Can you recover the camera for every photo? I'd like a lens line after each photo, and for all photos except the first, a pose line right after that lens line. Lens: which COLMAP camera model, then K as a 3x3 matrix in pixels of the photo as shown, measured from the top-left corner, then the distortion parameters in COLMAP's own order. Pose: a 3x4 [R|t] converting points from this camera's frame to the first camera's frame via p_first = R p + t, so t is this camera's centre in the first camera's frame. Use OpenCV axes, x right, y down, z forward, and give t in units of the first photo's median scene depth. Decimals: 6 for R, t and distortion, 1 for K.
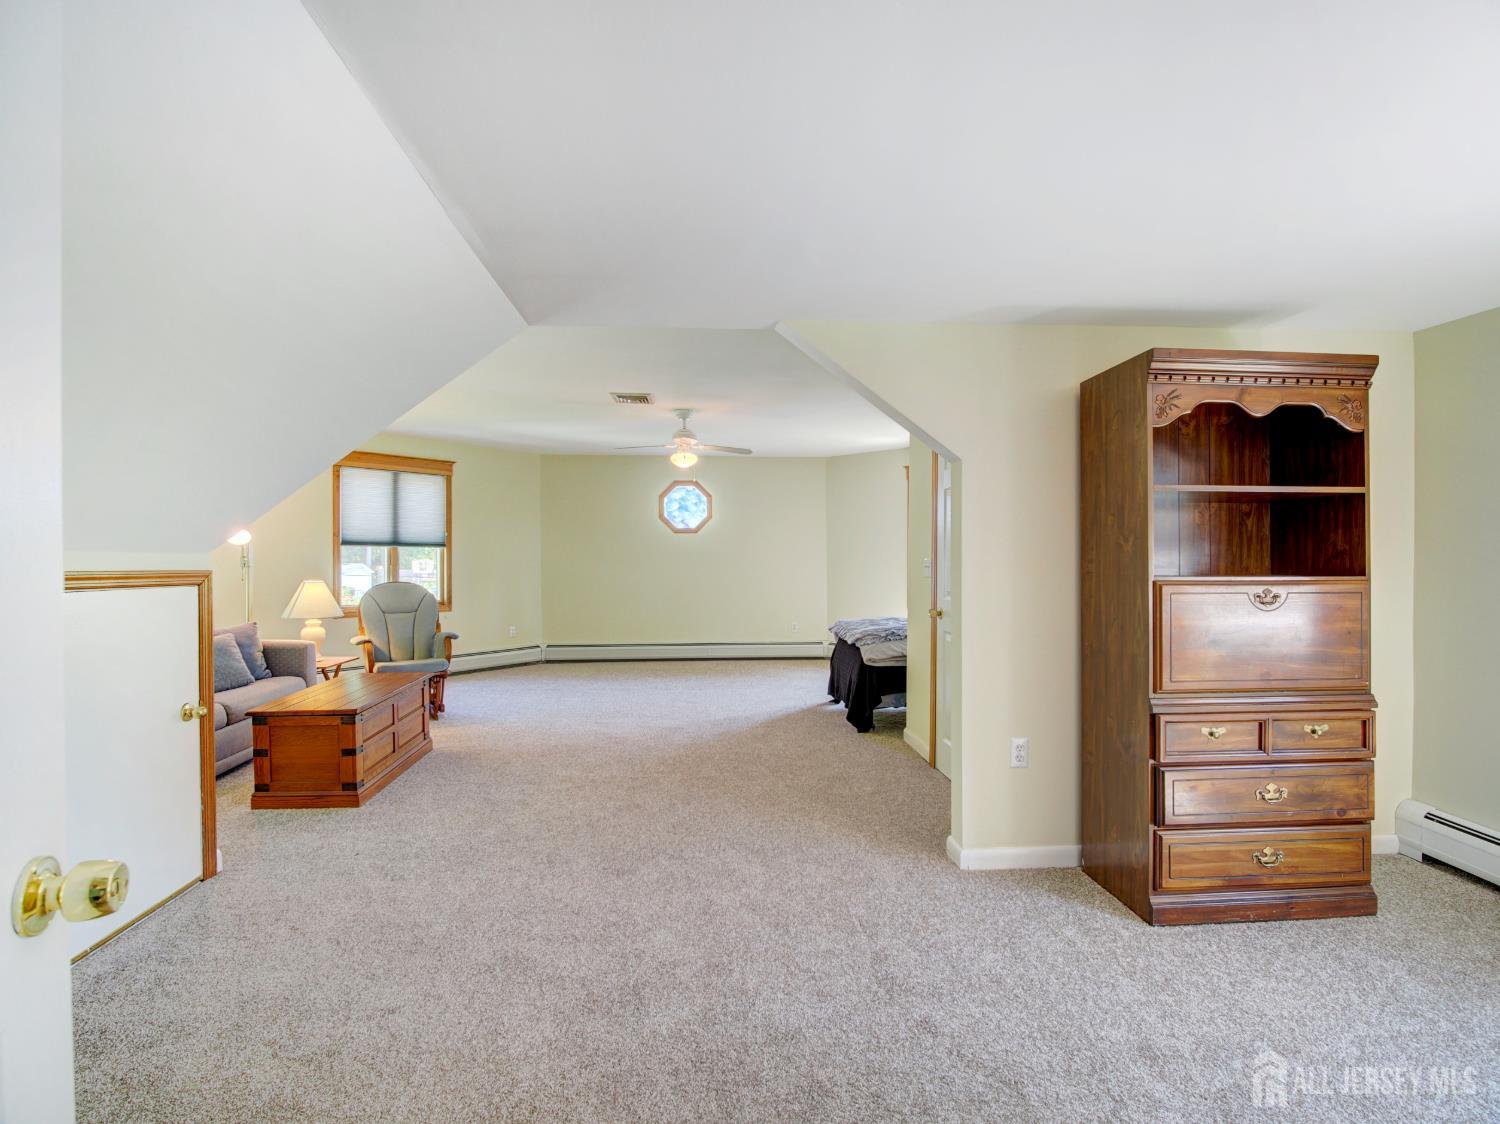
lens RADIAL K [[692.5, 0, 748.3], [0, 692.5, 555.1], [0, 0, 1]] dist [-0.003427, -0.001253]
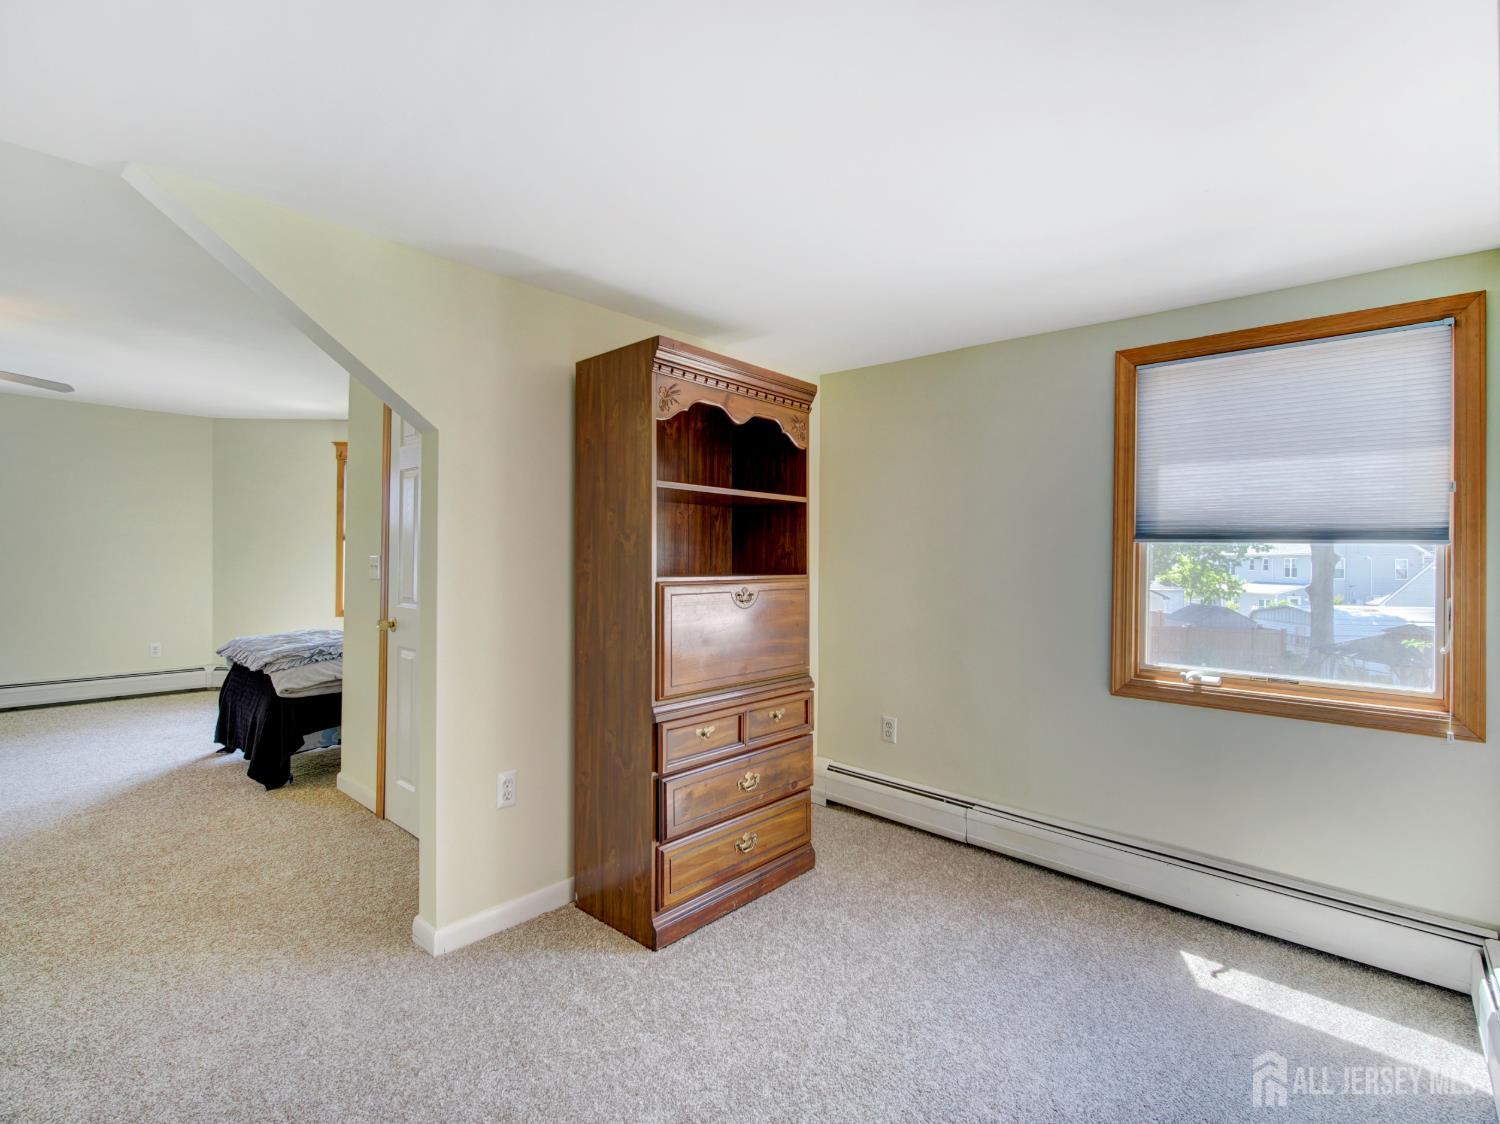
lens RADIAL K [[692.5, 0, 748.3], [0, 692.5, 555.1], [0, 0, 1]] dist [-0.003427, -0.001253]
pose [[0.713159, 0.007716, 0.700960, 0.010659], [-0.009919, 0.999950, -0.000916, 0.000090], [-0.700932, -0.006299, 0.713200, 0.197167]]
